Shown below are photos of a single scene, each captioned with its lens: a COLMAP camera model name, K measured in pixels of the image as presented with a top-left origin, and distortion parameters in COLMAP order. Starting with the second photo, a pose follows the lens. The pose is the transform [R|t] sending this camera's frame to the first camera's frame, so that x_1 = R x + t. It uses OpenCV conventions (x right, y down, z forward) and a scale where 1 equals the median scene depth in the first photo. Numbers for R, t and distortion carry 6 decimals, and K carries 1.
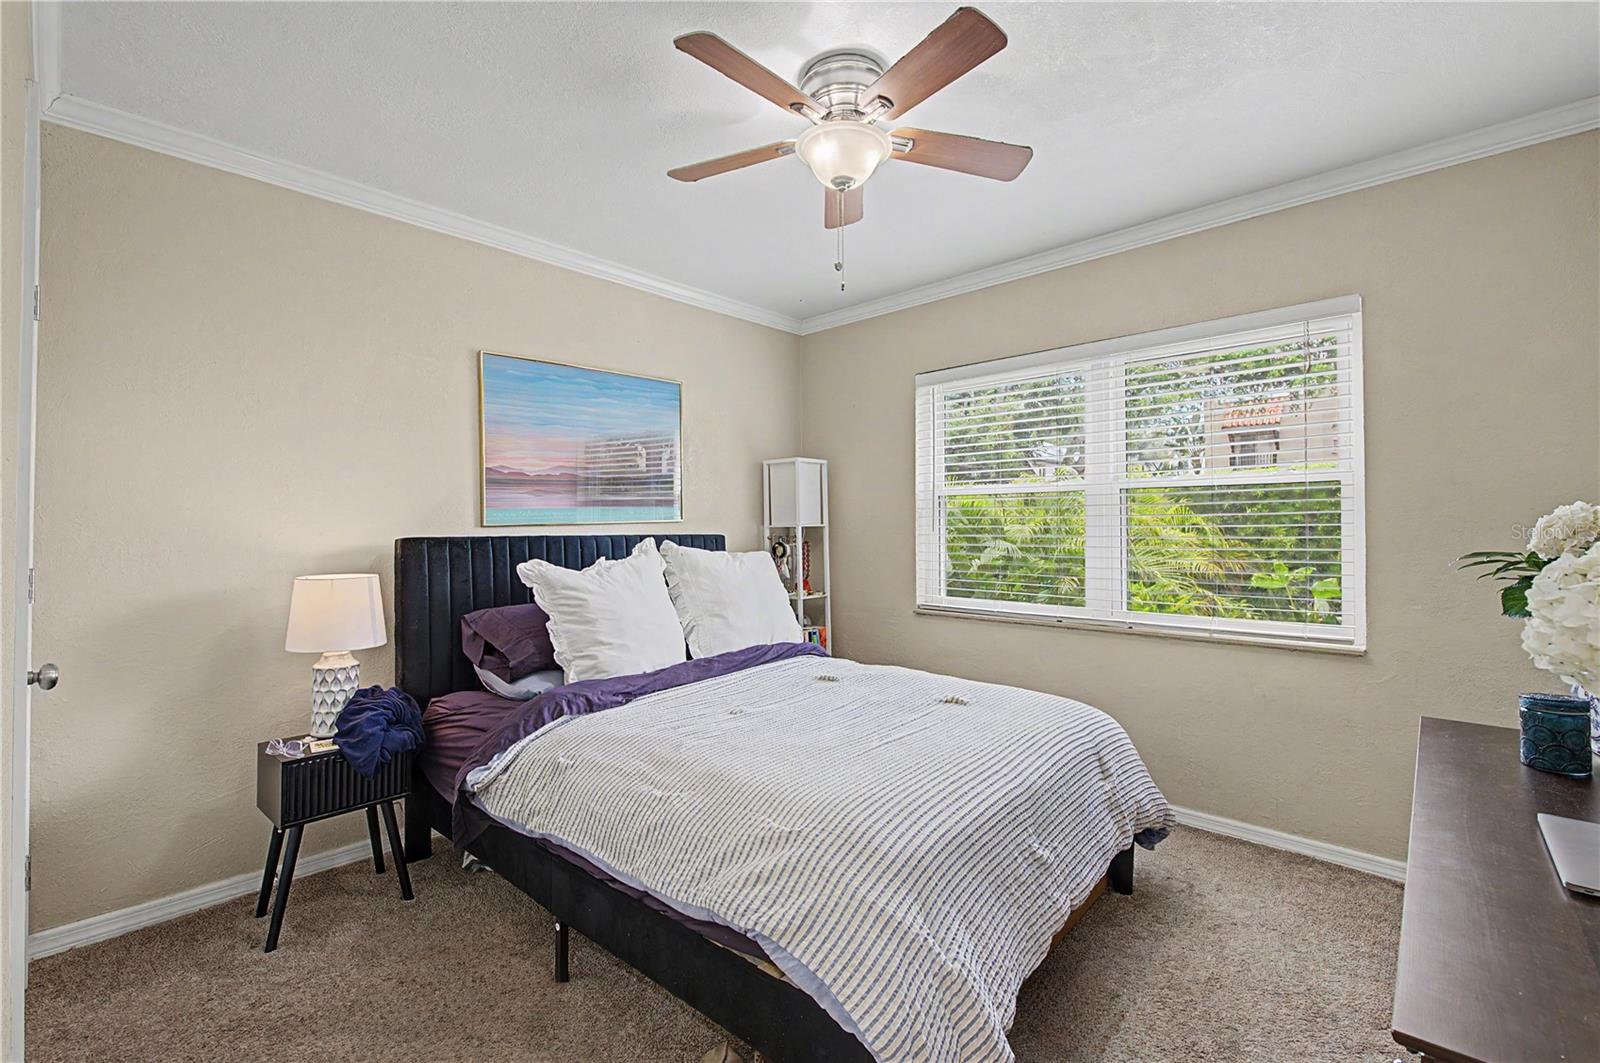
lens RADIAL K [[692.6, 0, 800.0], [0, 692.6, 531.5], [0, 0, 1]] dist [-0.000697, -0.000042]
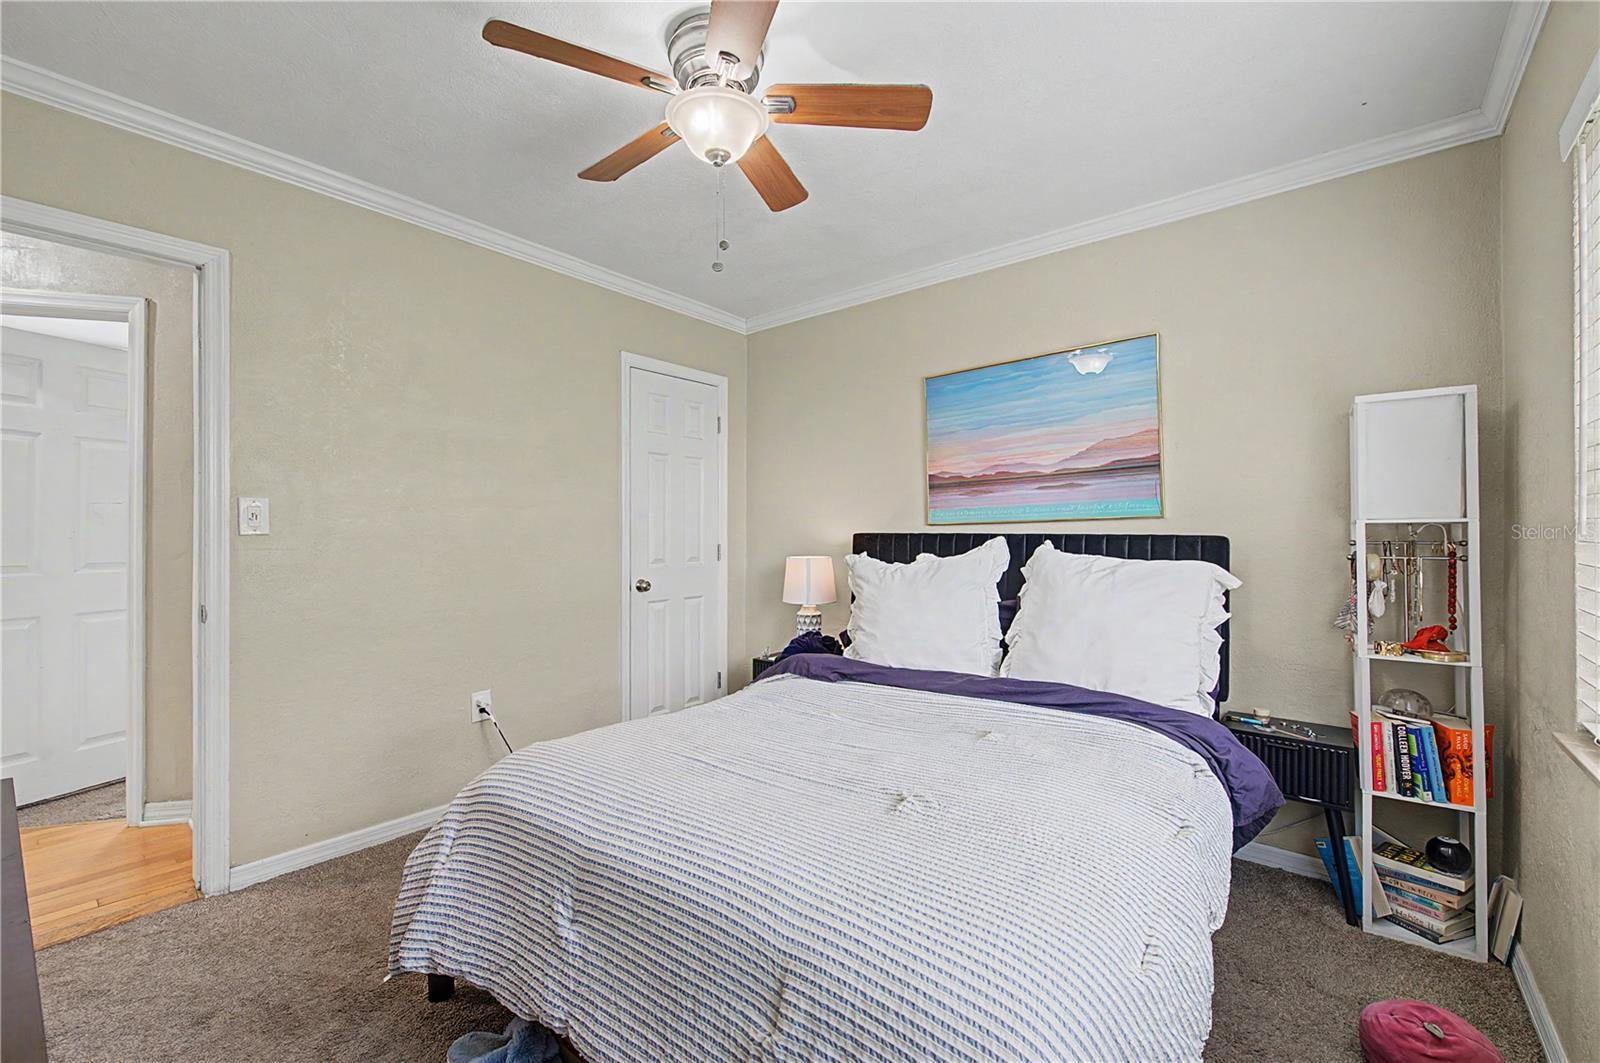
lens RADIAL K [[664.6, 0, 799.8], [0, 664.6, 522.5], [0, 0, 1]] dist [0.001860, -0.001353]
pose [[0.054925, -0.005151, -0.998477, 0.647870], [-0.003469, 0.999980, -0.005350, -0.004132], [0.998484, 0.003758, 0.054906, 0.693547]]
